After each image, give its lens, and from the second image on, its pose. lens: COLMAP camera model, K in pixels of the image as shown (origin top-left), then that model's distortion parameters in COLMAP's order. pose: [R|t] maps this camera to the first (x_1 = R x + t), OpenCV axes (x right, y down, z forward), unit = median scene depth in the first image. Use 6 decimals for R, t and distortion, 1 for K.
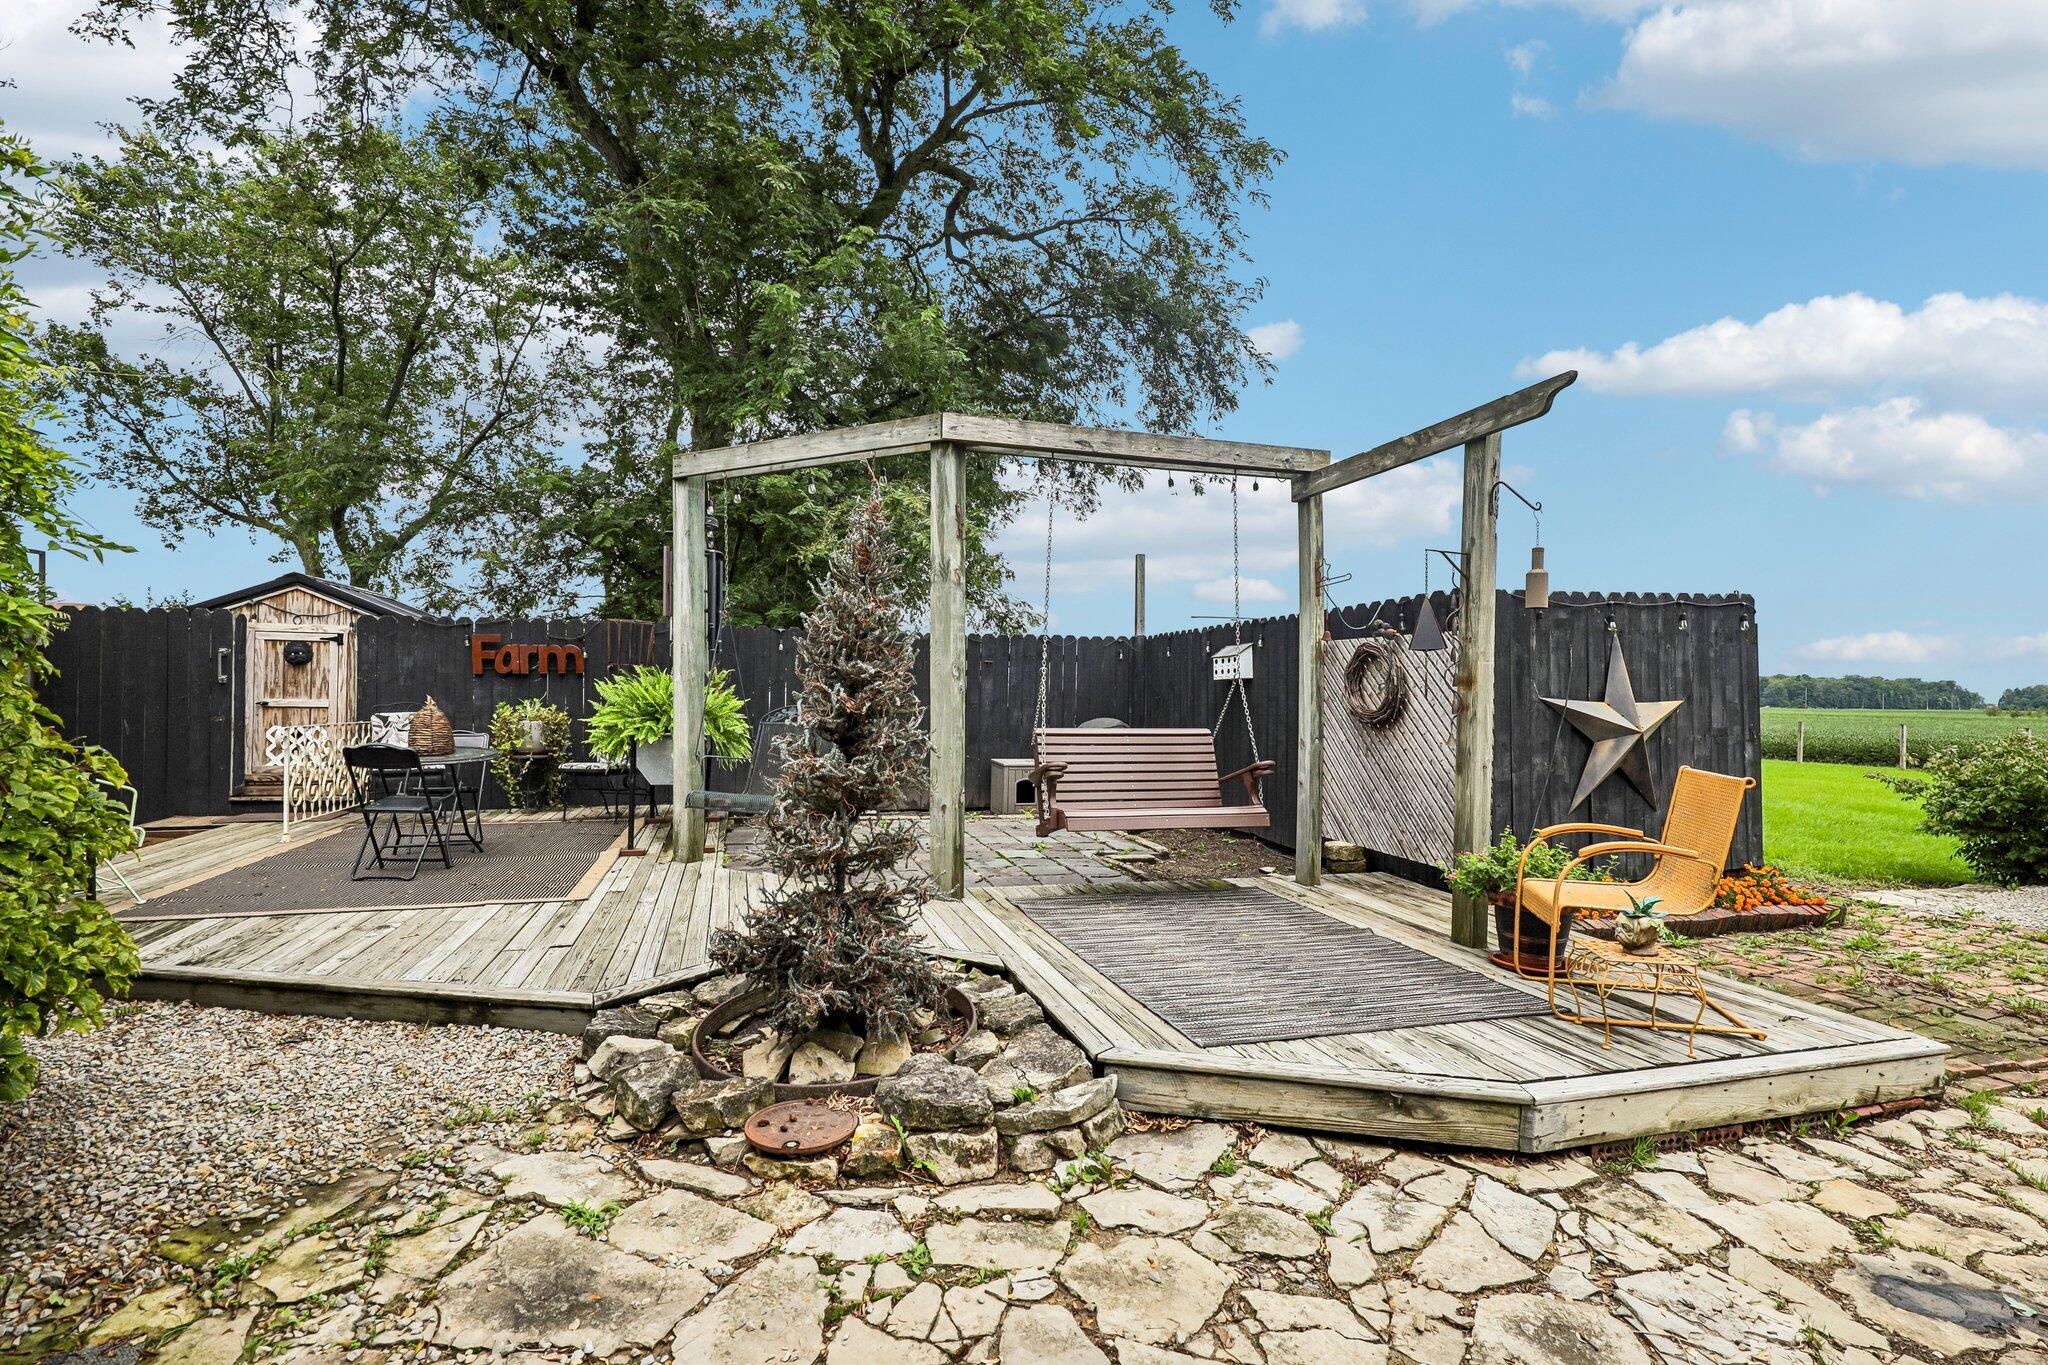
lens RADIAL K [[956.2, 0, 1028.0], [0, 956.2, 687.5], [0, 0, 1]] dist [0.004473, 0.000319]
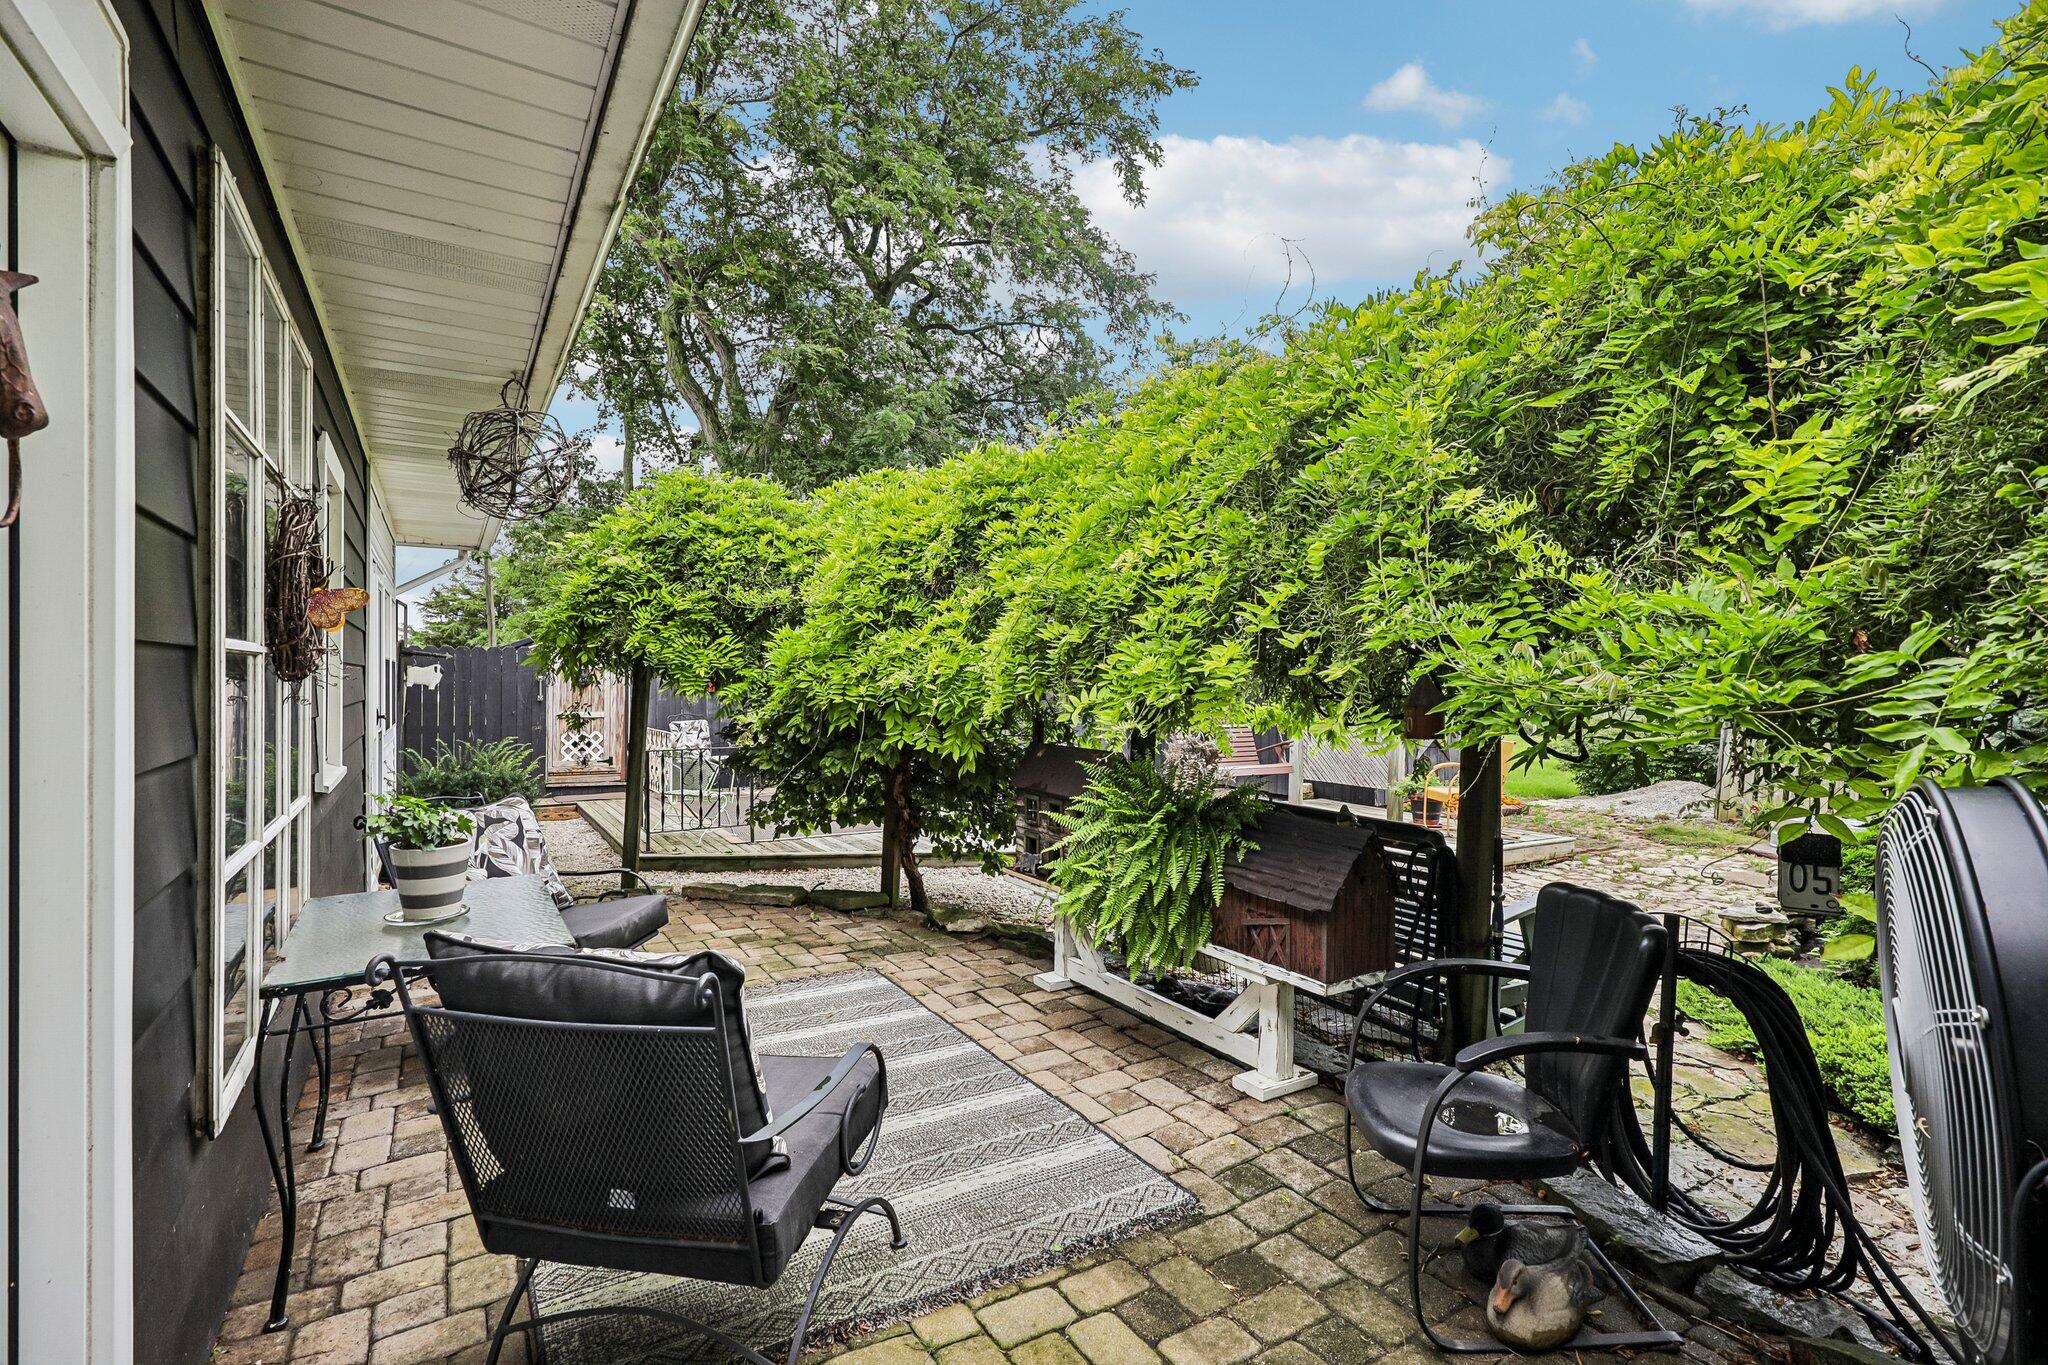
lens RADIAL K [[956.2, 0, 1019.9], [0, 956.2, 679.5], [0, 0, 1]] dist [0.004473, 0.000319]
pose [[0.968673, -0.008391, 0.248197, -0.519842], [0.005303, 0.999900, 0.013109, -0.051681], [-0.248282, -0.011382, 0.968621, -0.518152]]
